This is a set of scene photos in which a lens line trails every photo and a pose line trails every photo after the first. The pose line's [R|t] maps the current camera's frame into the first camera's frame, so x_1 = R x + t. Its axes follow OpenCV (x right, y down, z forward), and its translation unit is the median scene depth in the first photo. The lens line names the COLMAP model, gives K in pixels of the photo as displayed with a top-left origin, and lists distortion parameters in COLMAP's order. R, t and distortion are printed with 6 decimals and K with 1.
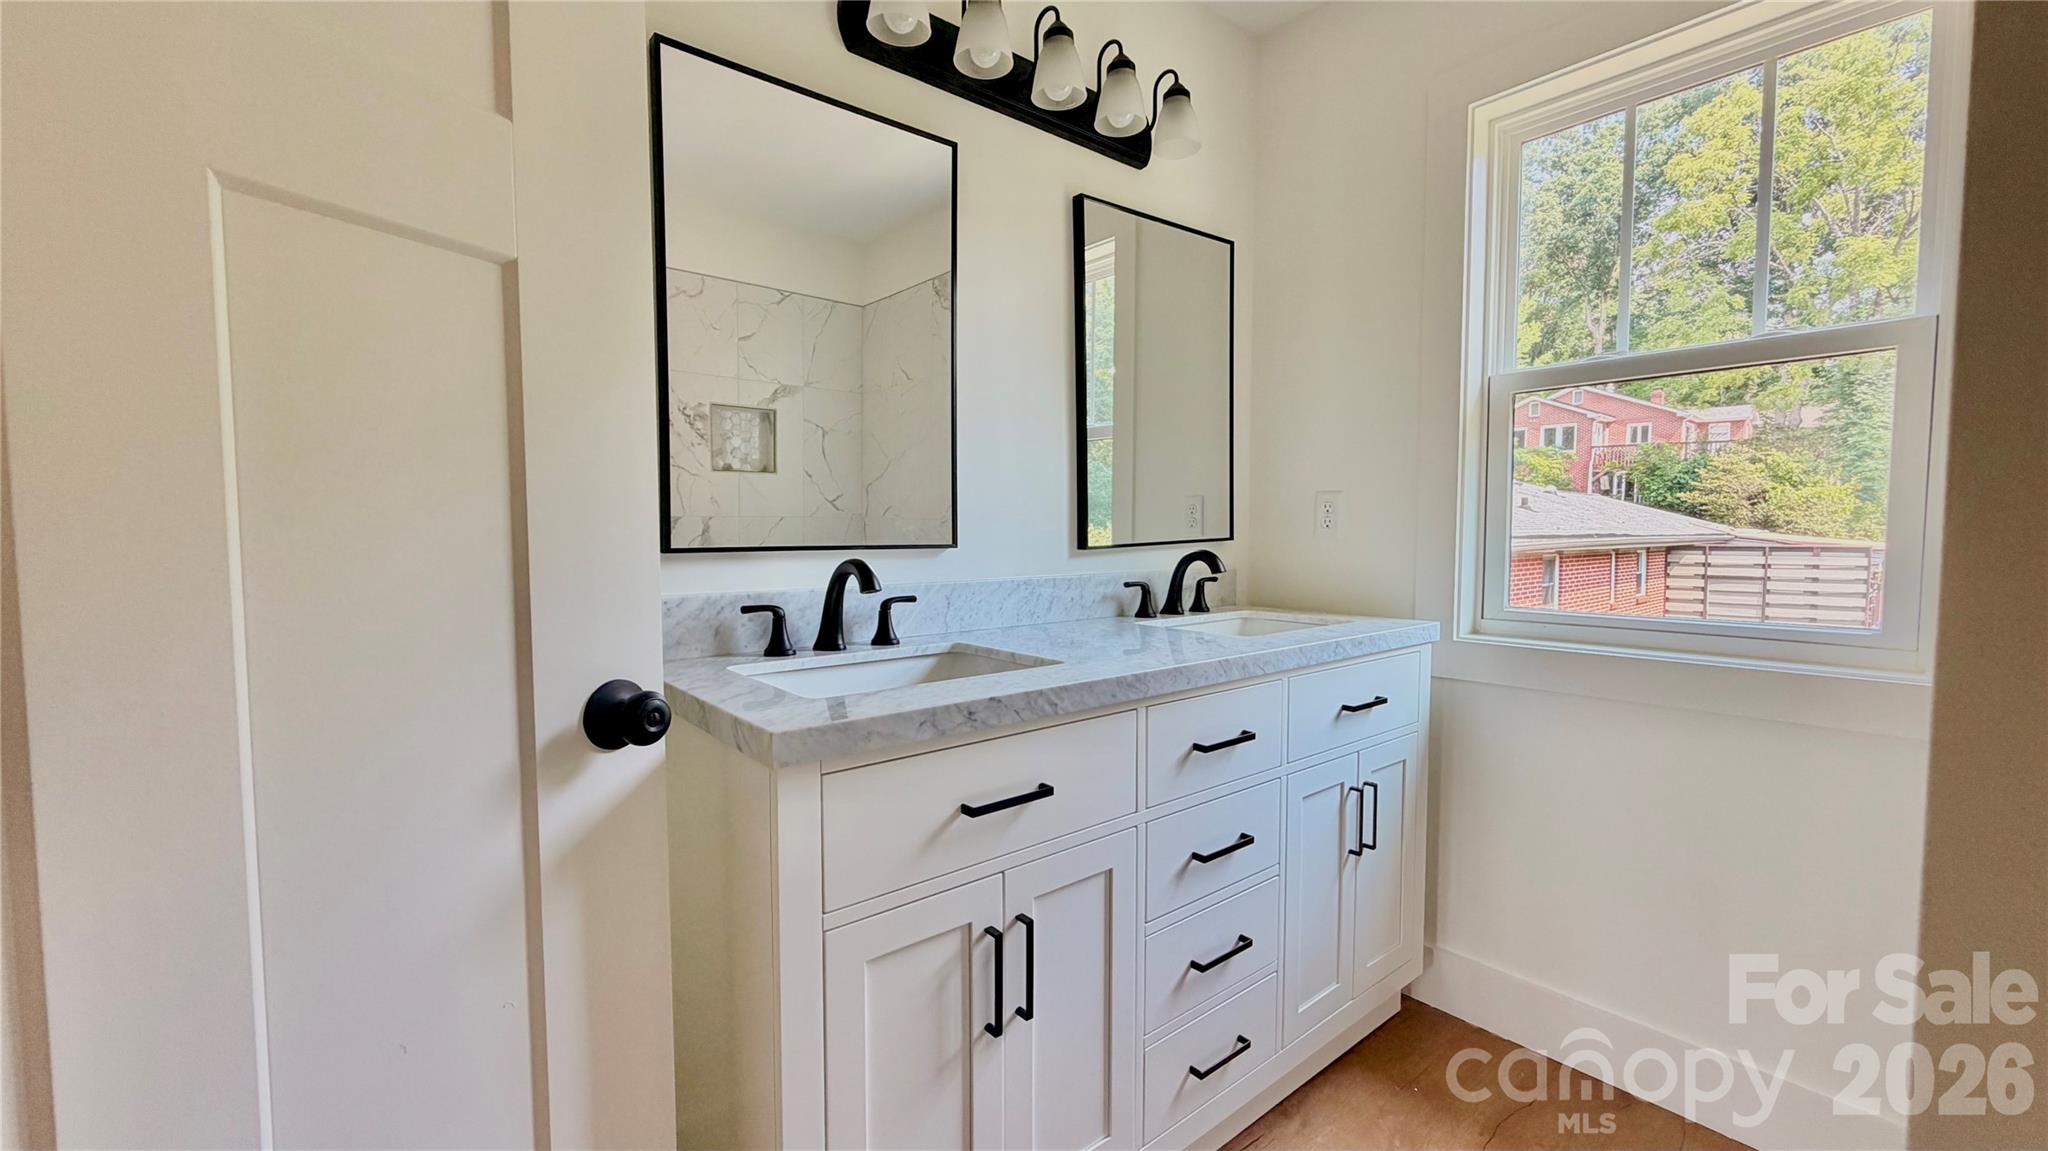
lens RADIAL K [[805.0, 0, 1018.2], [0, 805.0, 542.2], [0, 0, 1]] dist [-0.004486, -0.000034]
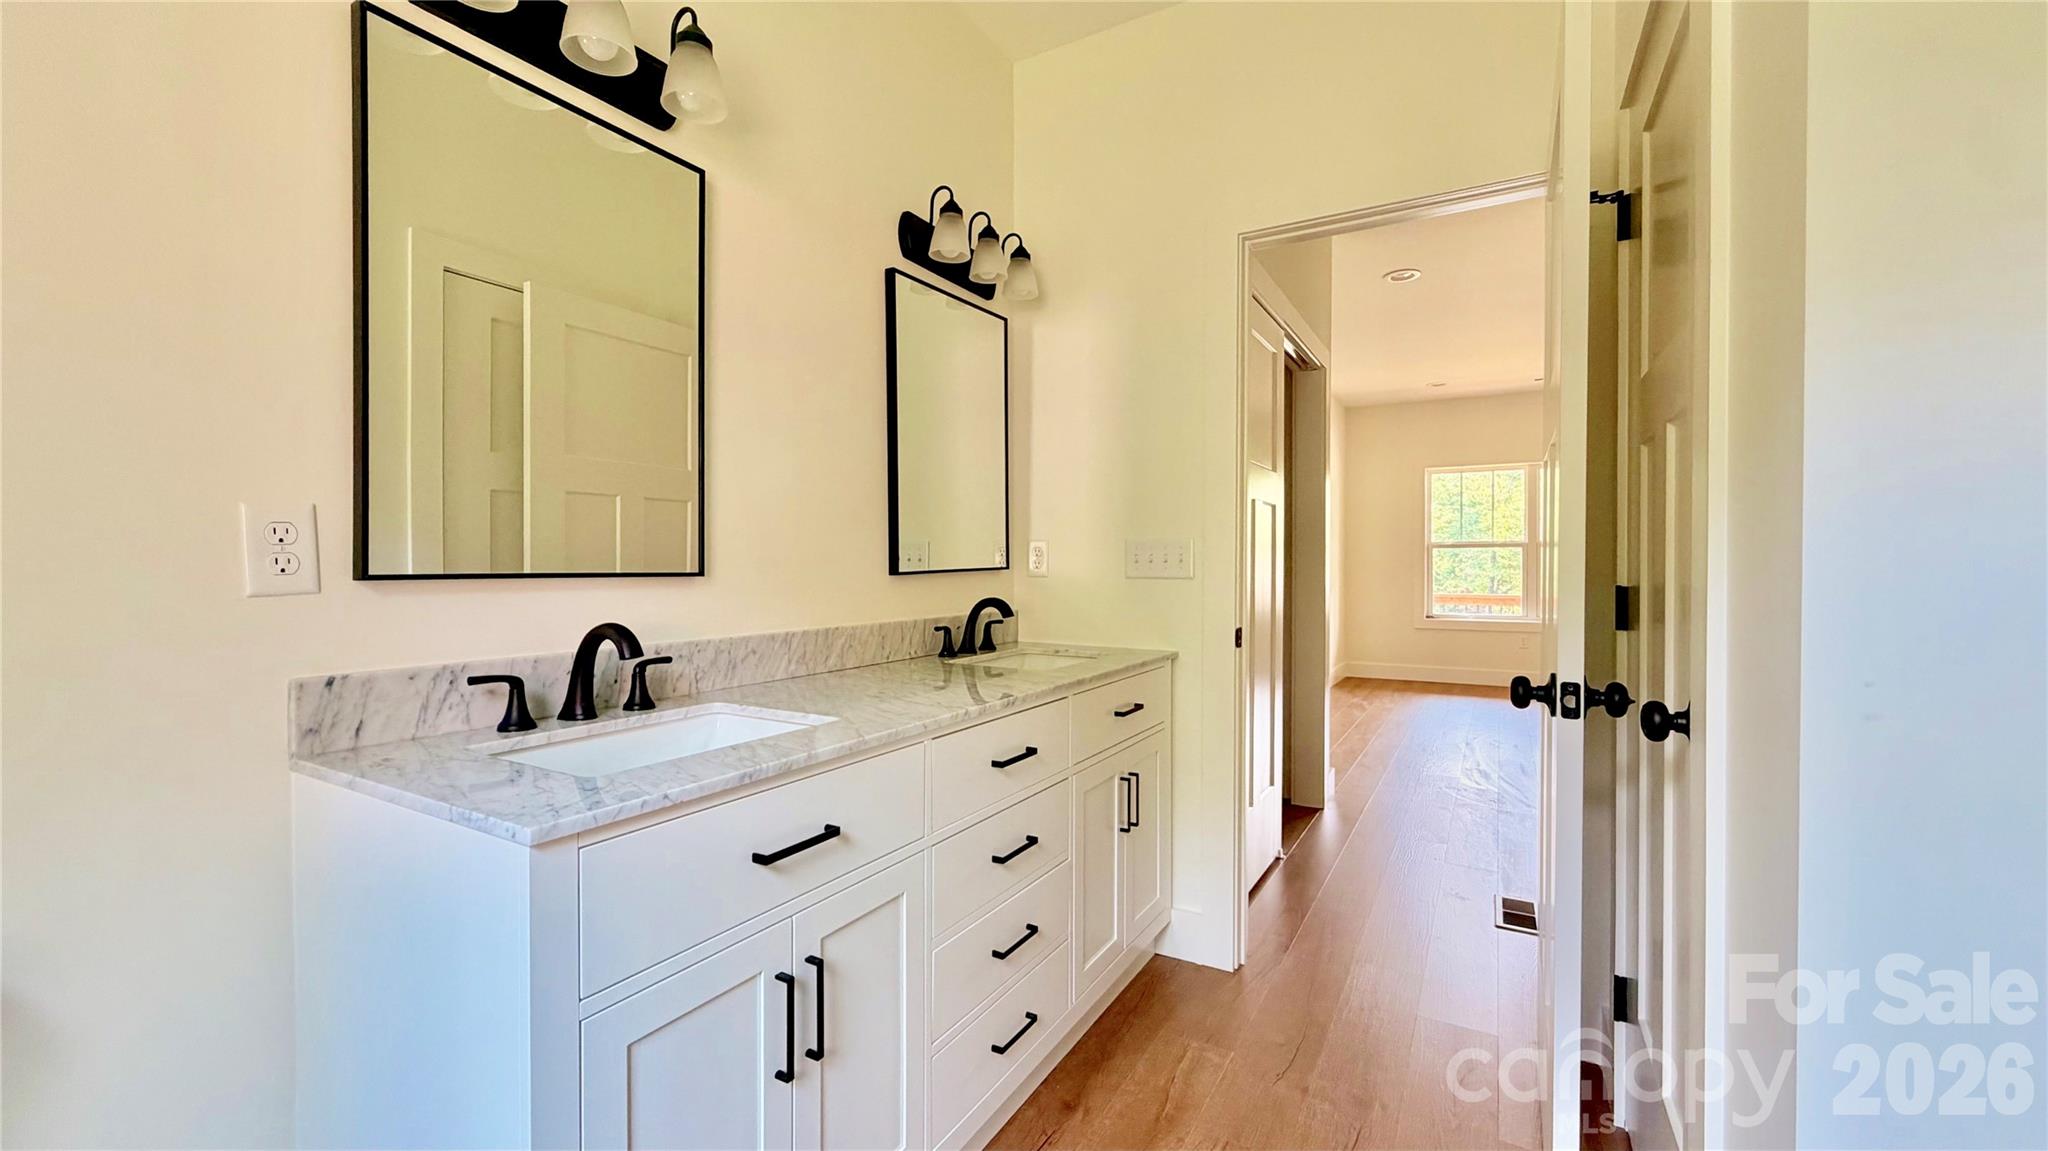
lens RADIAL K [[805.0, 0, 1028.1], [0, 805.0, 563.9], [0, 0, 1]] dist [-0.004486, -0.000034]
pose [[0.930890, -0.014315, 0.365018, -0.134146], [0.028819, 0.998995, -0.034317, 0.002228], [-0.364160, 0.042465, 0.930368, -0.109221]]
